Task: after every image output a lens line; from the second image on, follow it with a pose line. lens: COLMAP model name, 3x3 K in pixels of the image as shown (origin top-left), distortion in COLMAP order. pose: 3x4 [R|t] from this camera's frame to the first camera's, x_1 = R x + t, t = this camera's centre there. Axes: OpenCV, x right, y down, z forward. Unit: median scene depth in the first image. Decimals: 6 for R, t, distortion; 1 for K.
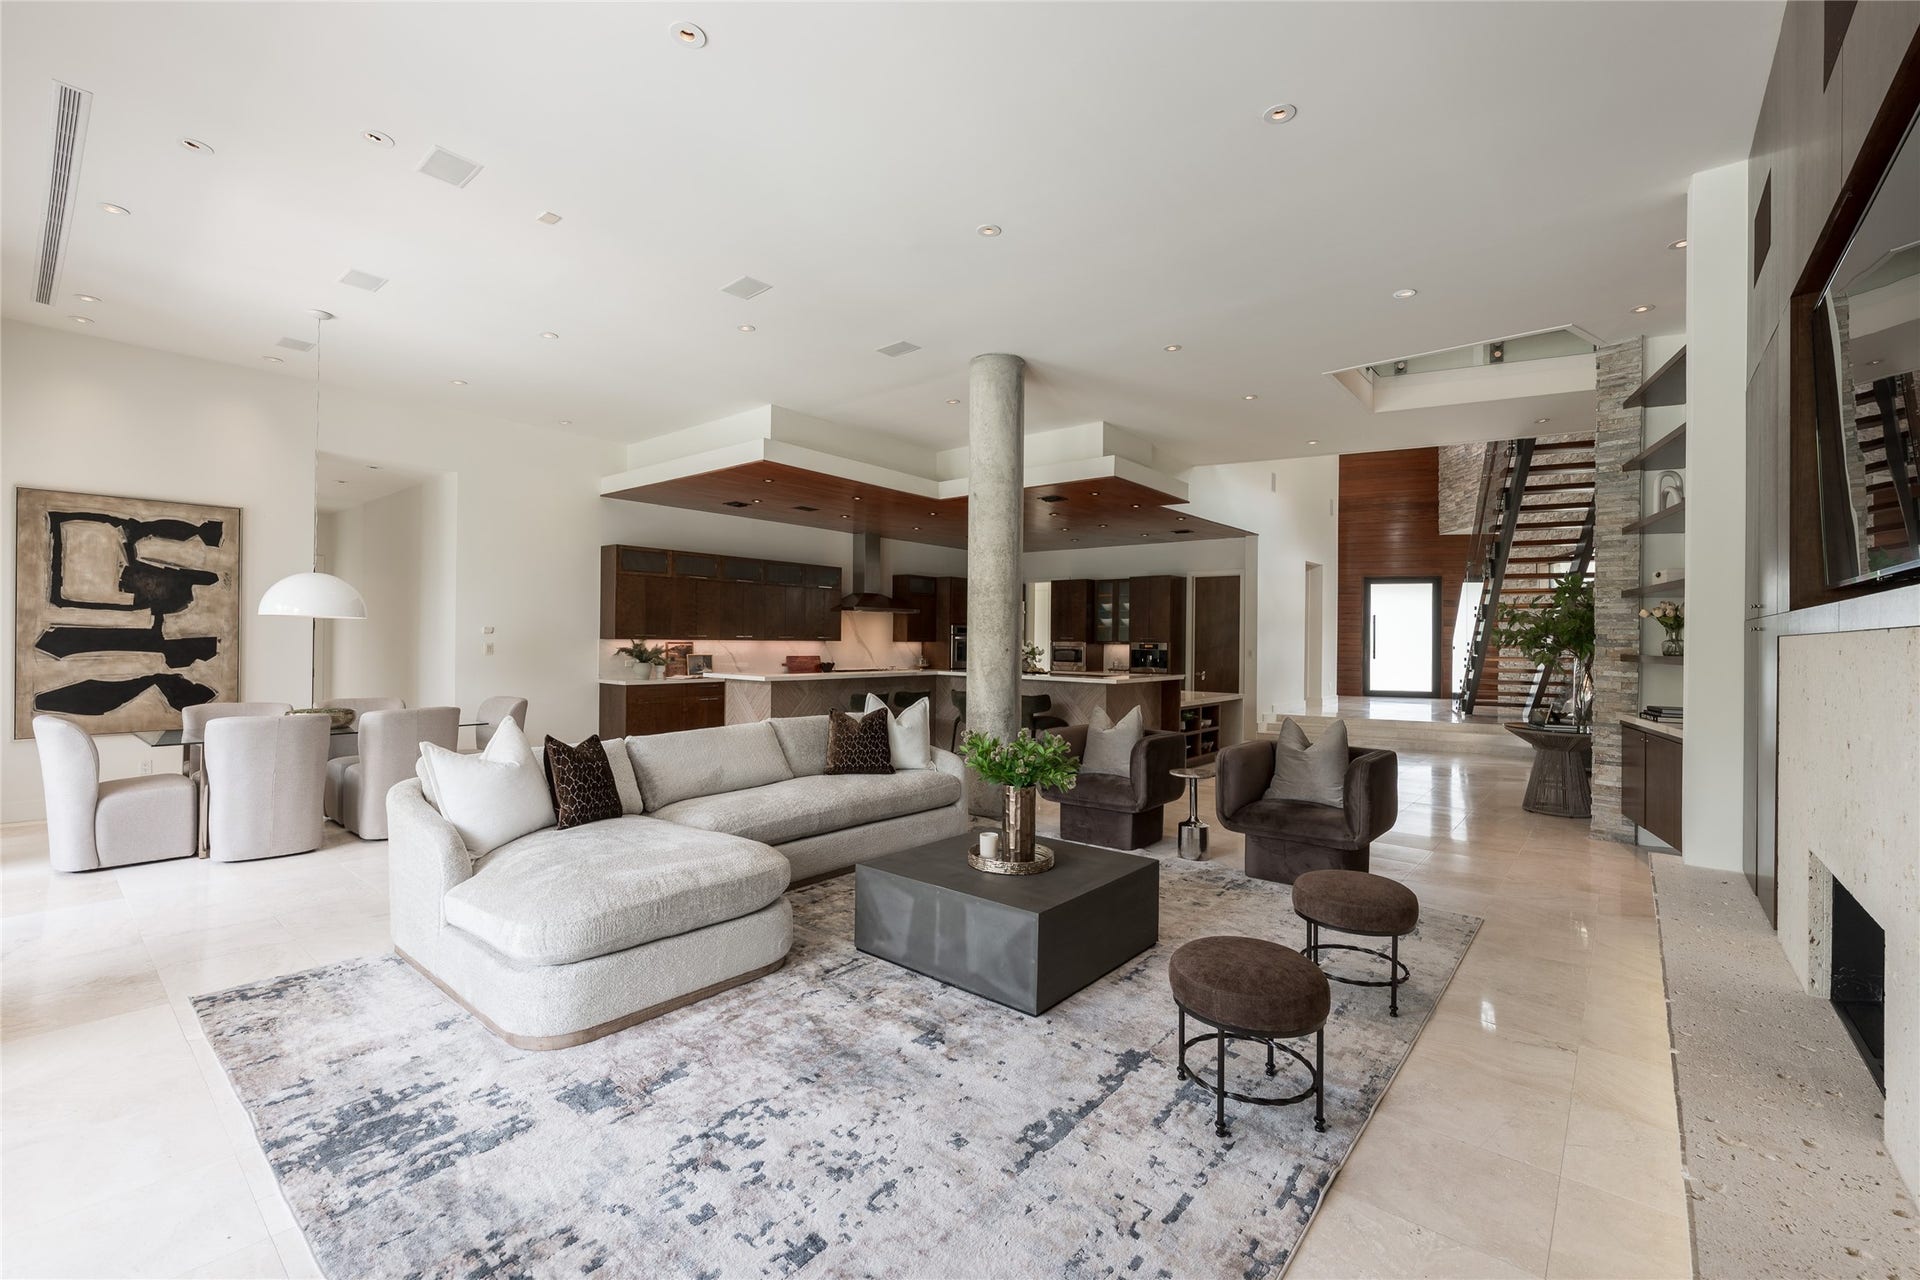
lens RADIAL K [[807.1, 0, 957.8], [0, 807.1, 639.0], [0, 0, 1]] dist [0.000683, -0.000018]
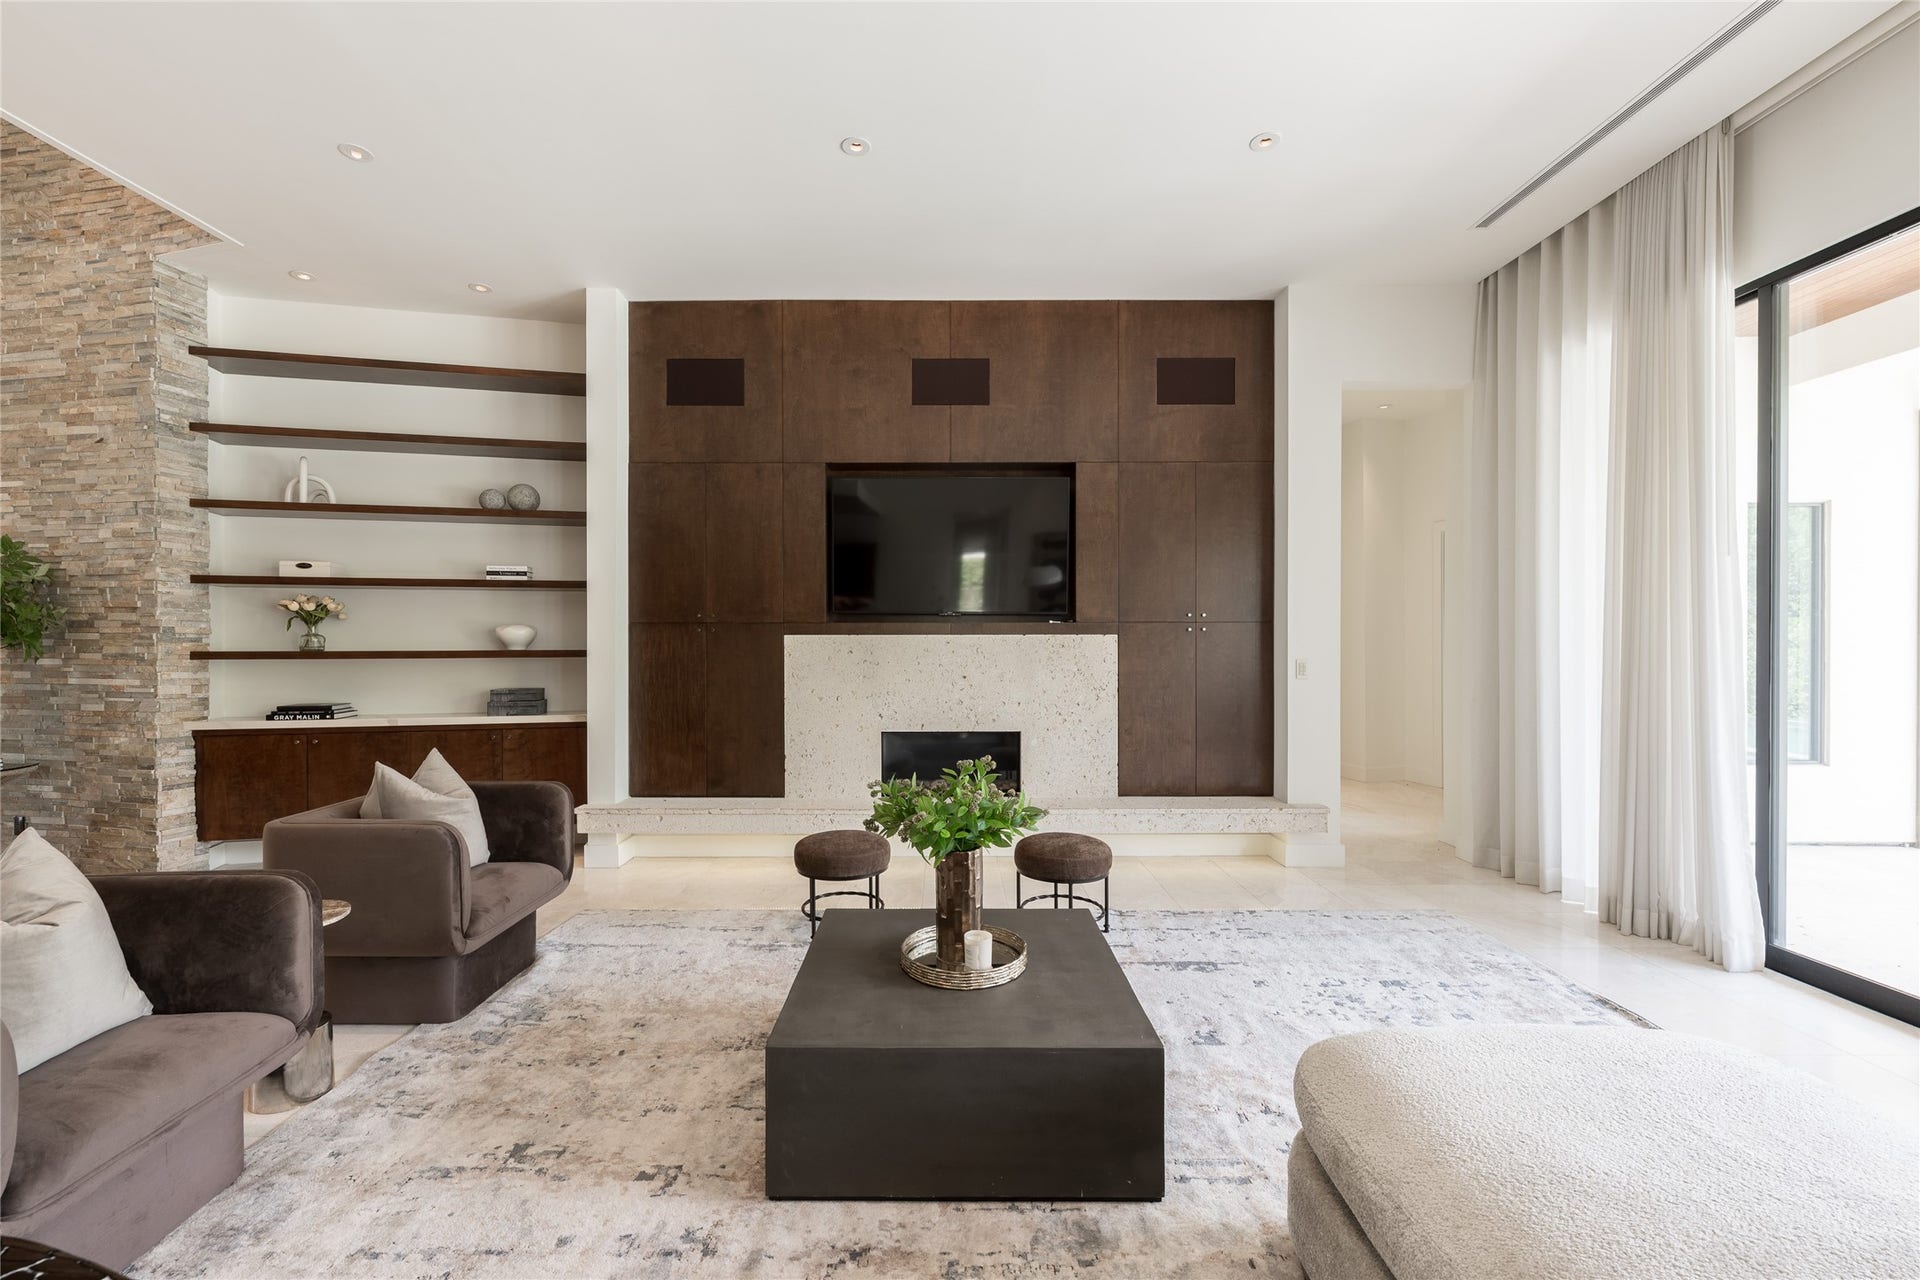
lens RADIAL K [[757.0, 0, 941.7], [0, 757.0, 650.0], [0, 0, 1]] dist [-0.001744, -0.000138]
pose [[-0.643053, -0.010920, 0.765744, -0.264445], [-0.008592, 0.999938, 0.007044, 0.005465], [-0.765774, -0.002050, -0.643107, 0.915346]]
